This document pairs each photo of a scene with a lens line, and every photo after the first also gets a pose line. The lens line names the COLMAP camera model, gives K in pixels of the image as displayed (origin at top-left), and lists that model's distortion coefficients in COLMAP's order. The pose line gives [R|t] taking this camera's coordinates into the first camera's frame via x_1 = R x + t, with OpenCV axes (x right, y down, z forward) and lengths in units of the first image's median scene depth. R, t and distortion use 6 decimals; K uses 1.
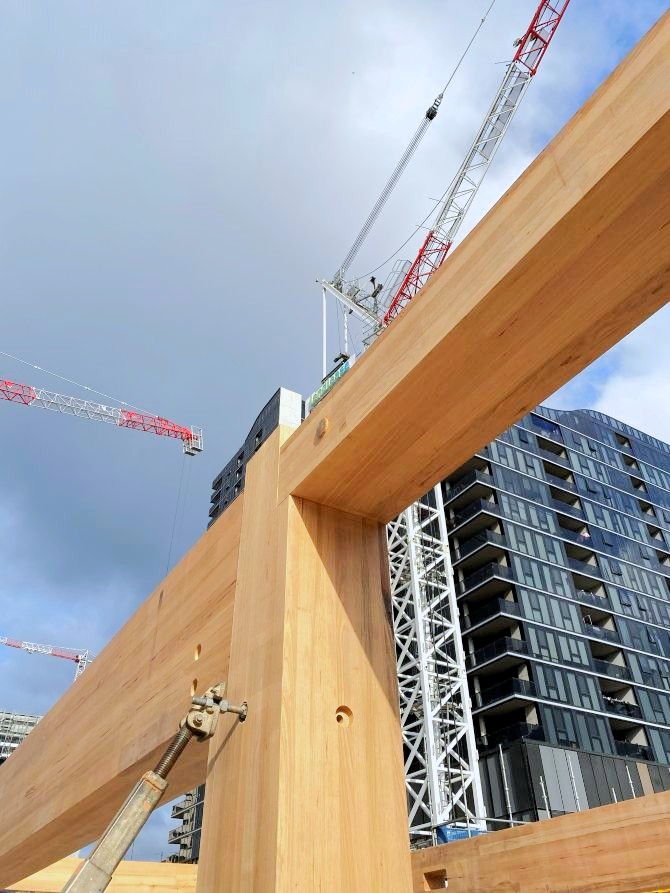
lens RADIAL K [[681.0, 0, 334.5], [0, 681.0, 446.1], [0, 0, 1]] dist [0.000963, 0.000212]
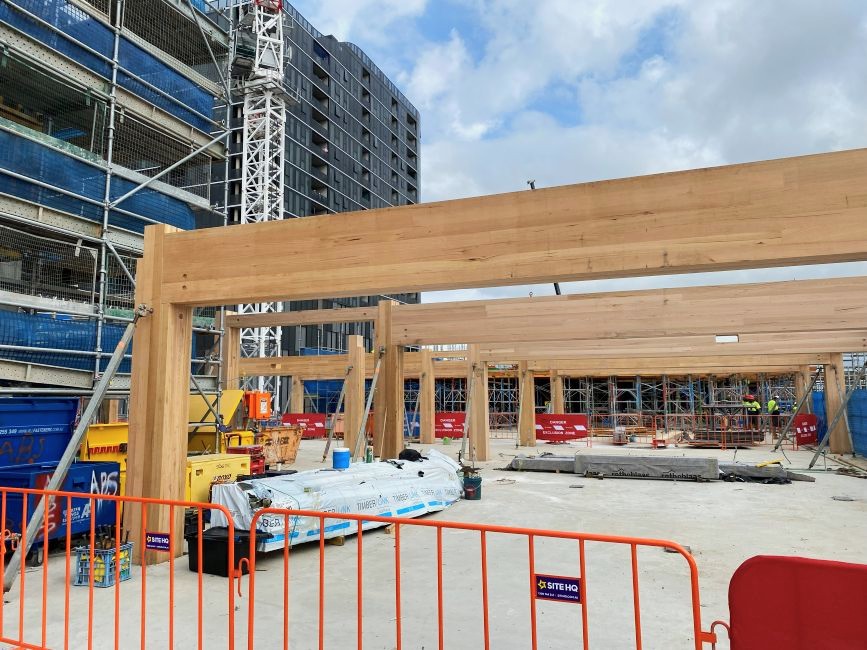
lens RADIAL K [[661.2, 0, 432.8], [0, 661.2, 325.8], [0, 0, 1]] dist [0.000963, 0.000212]
pose [[0.786793, 0.073186, 0.612863, -0.246071], [-0.380504, 0.839327, 0.388261, -0.166671], [-0.485977, -0.538678, 0.688224, -0.215626]]
